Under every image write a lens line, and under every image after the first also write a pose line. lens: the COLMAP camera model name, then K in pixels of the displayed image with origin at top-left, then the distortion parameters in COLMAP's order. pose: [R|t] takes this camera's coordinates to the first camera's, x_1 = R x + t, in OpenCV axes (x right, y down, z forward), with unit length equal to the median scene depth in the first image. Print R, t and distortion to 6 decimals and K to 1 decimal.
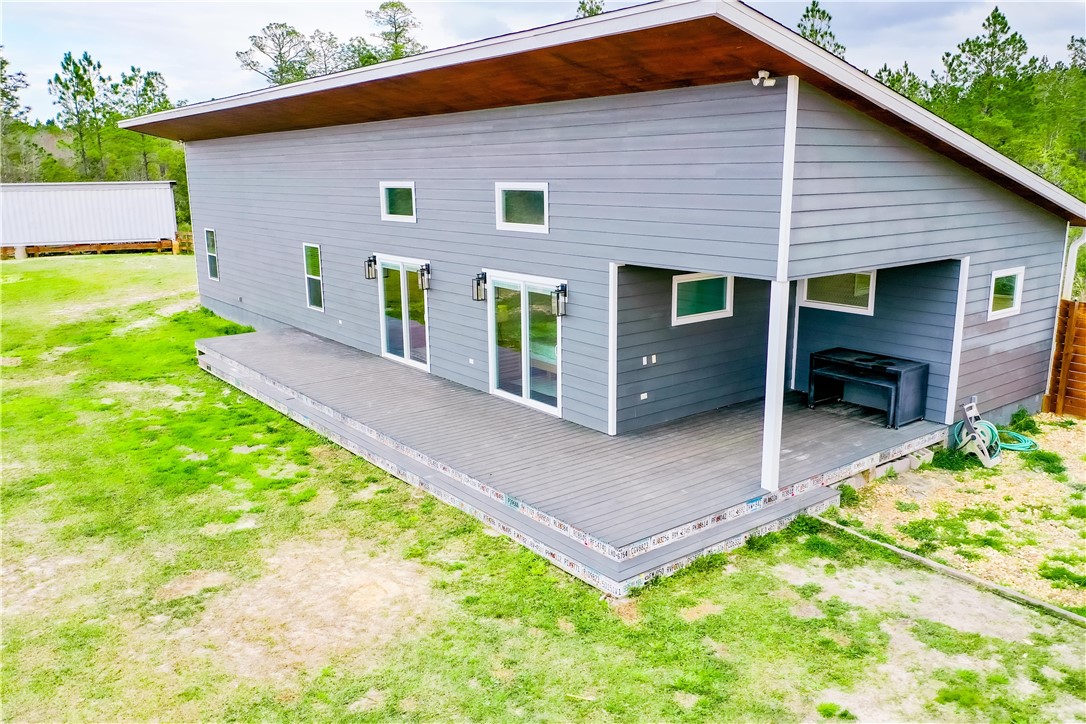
lens RADIAL K [[856.6, 0, 543.0], [0, 856.6, 362.0], [0, 0, 1]] dist [-0.000178, 0.008798]
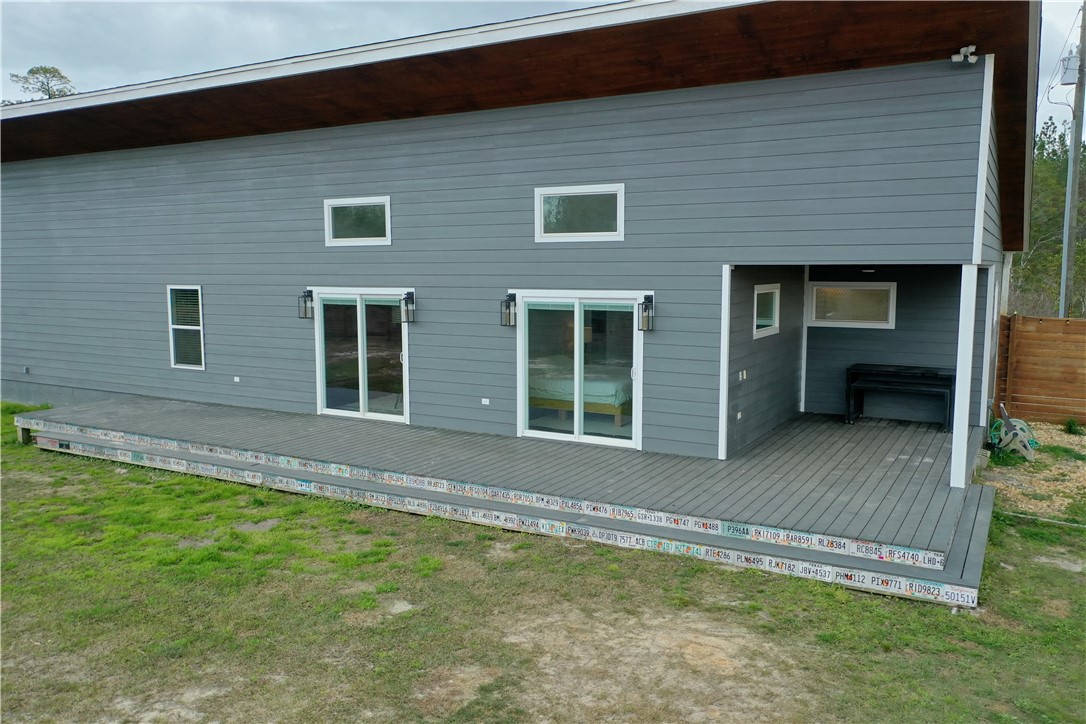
lens RADIAL K [[856.6, 0, 543.0], [0, 856.6, 362.0], [0, 0, 1]] dist [-0.000178, 0.008798]
pose [[0.923812, -0.034845, 0.381257, -0.402268], [0.076919, 0.992436, -0.095675, 0.052174], [-0.375040, 0.117712, 0.919505, 0.222274]]
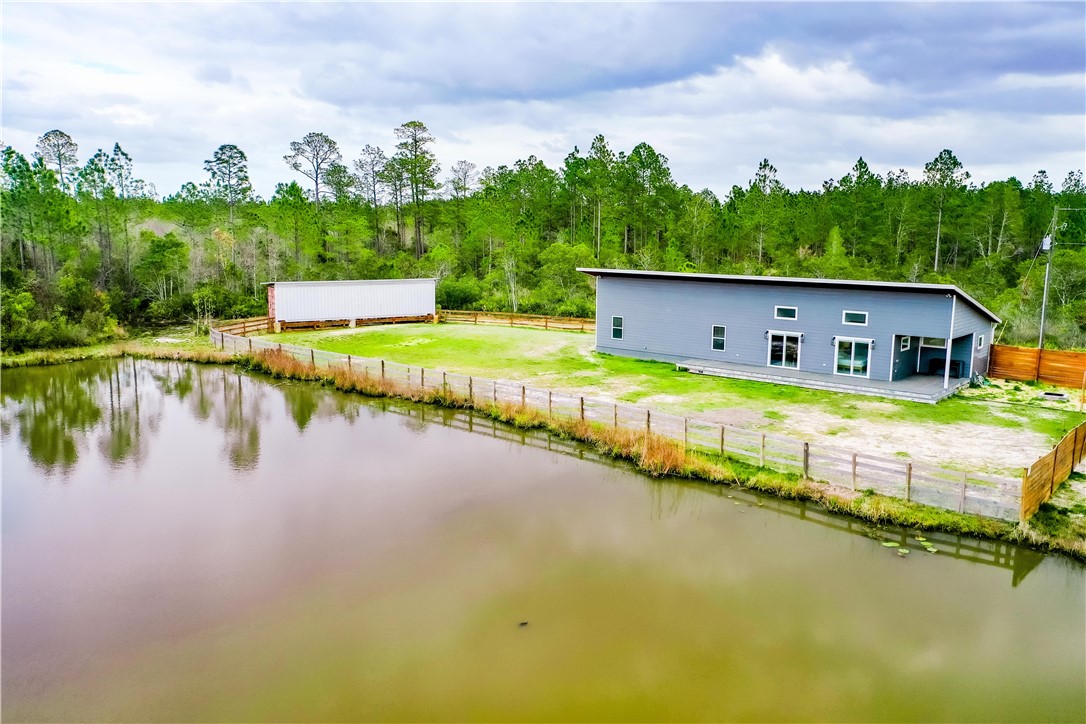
lens RADIAL K [[856.6, 0, 543.0], [0, 856.6, 362.0], [0, 0, 1]] dist [-0.000178, 0.008798]
pose [[0.981458, -0.009893, 0.191421, -1.944124], [0.022672, 0.997648, -0.064682, 0.193313], [-0.190331, 0.067823, 0.979374, -2.159919]]
